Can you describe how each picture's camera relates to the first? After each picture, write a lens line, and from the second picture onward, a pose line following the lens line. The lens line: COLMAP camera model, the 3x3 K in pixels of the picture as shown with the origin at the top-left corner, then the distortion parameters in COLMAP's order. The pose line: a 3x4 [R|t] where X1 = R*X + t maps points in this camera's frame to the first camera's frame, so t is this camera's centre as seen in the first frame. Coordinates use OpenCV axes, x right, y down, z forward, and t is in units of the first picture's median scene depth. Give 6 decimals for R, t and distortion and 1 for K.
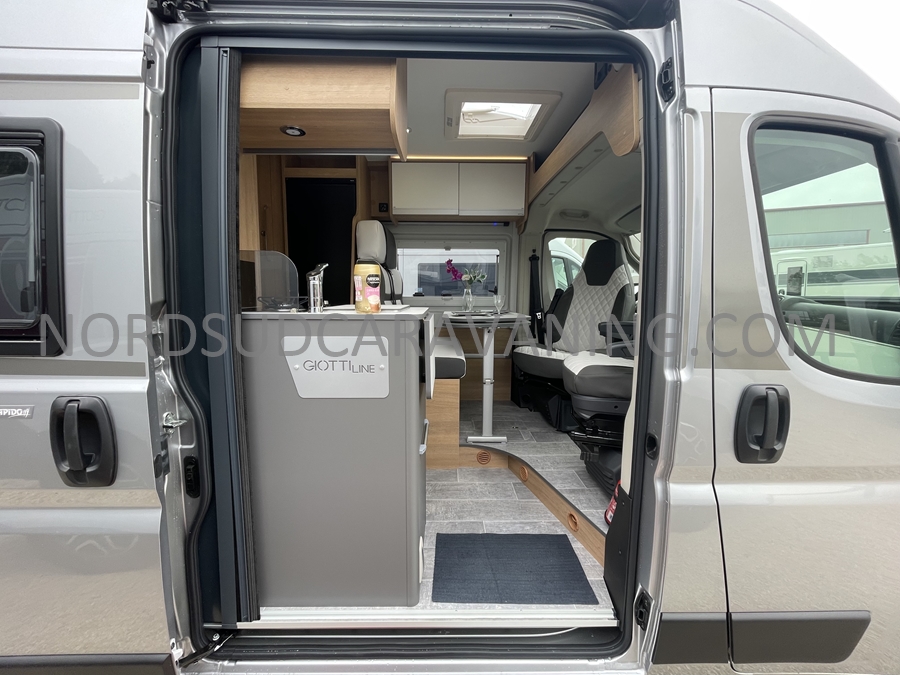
lens RADIAL K [[360.2, 0, 450.0], [0, 360.2, 333.2], [0, 0, 1]] dist [0.008574, -0.005250]
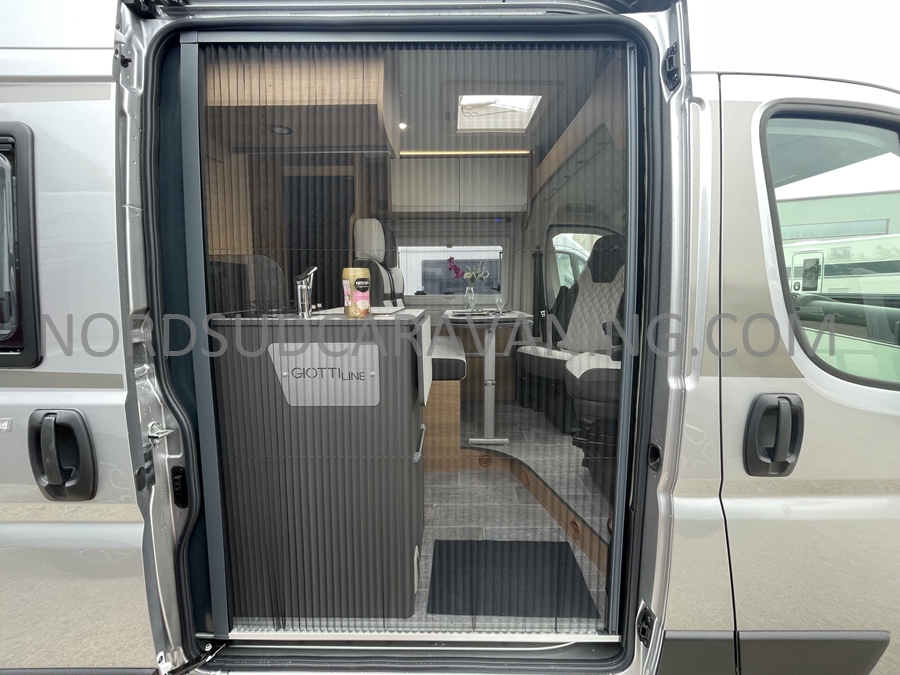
lens RADIAL K [[360.2, 0, 450.0], [0, 360.2, 333.2], [0, 0, 1]] dist [0.008574, -0.005250]
pose [[0.999736, -0.005992, -0.022198, 0.042386], [0.006304, 0.999882, 0.013983, -0.028703], [0.022112, -0.014119, 0.999656, 0.042999]]
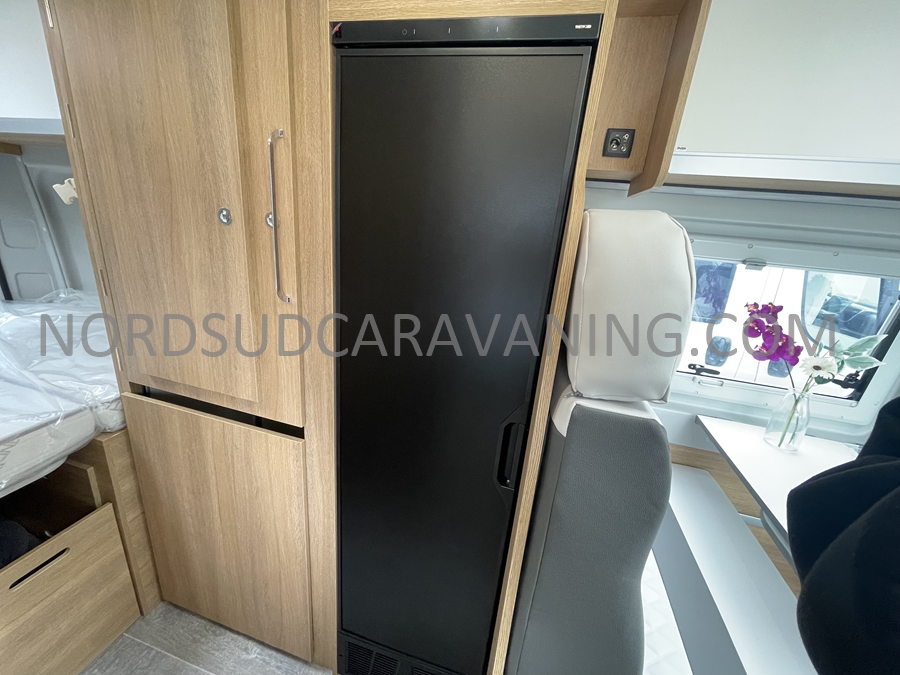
lens RADIAL K [[360.2, 0, 450.0], [0, 360.2, 333.2], [0, 0, 1]] dist [0.008574, -0.005250]
pose [[0.961636, 0.152260, -0.228194, -0.564742], [-0.112142, 0.977338, 0.179537, -0.536555], [0.250359, -0.147060, 0.956919, 1.501083]]
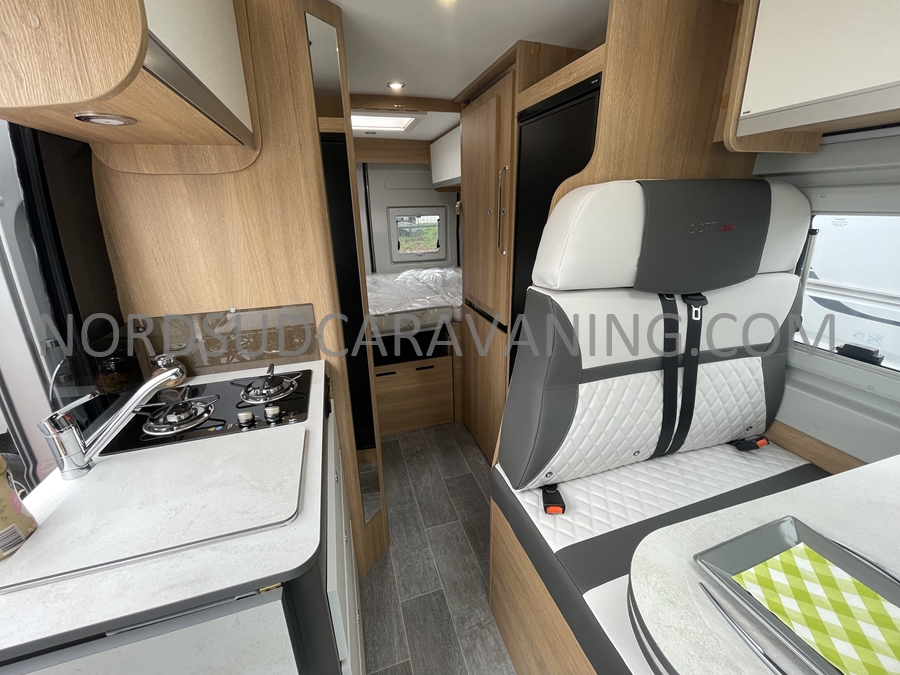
lens RADIAL K [[366.9, 0, 447.7], [0, 366.9, 333.0], [0, 0, 1]] dist [-0.002520, -0.000268]
pose [[0.286956, 0.303012, -0.908757, 0.302474], [-0.087133, 0.952978, 0.290243, -0.534435], [0.953973, -0.004104, 0.299866, 1.493488]]
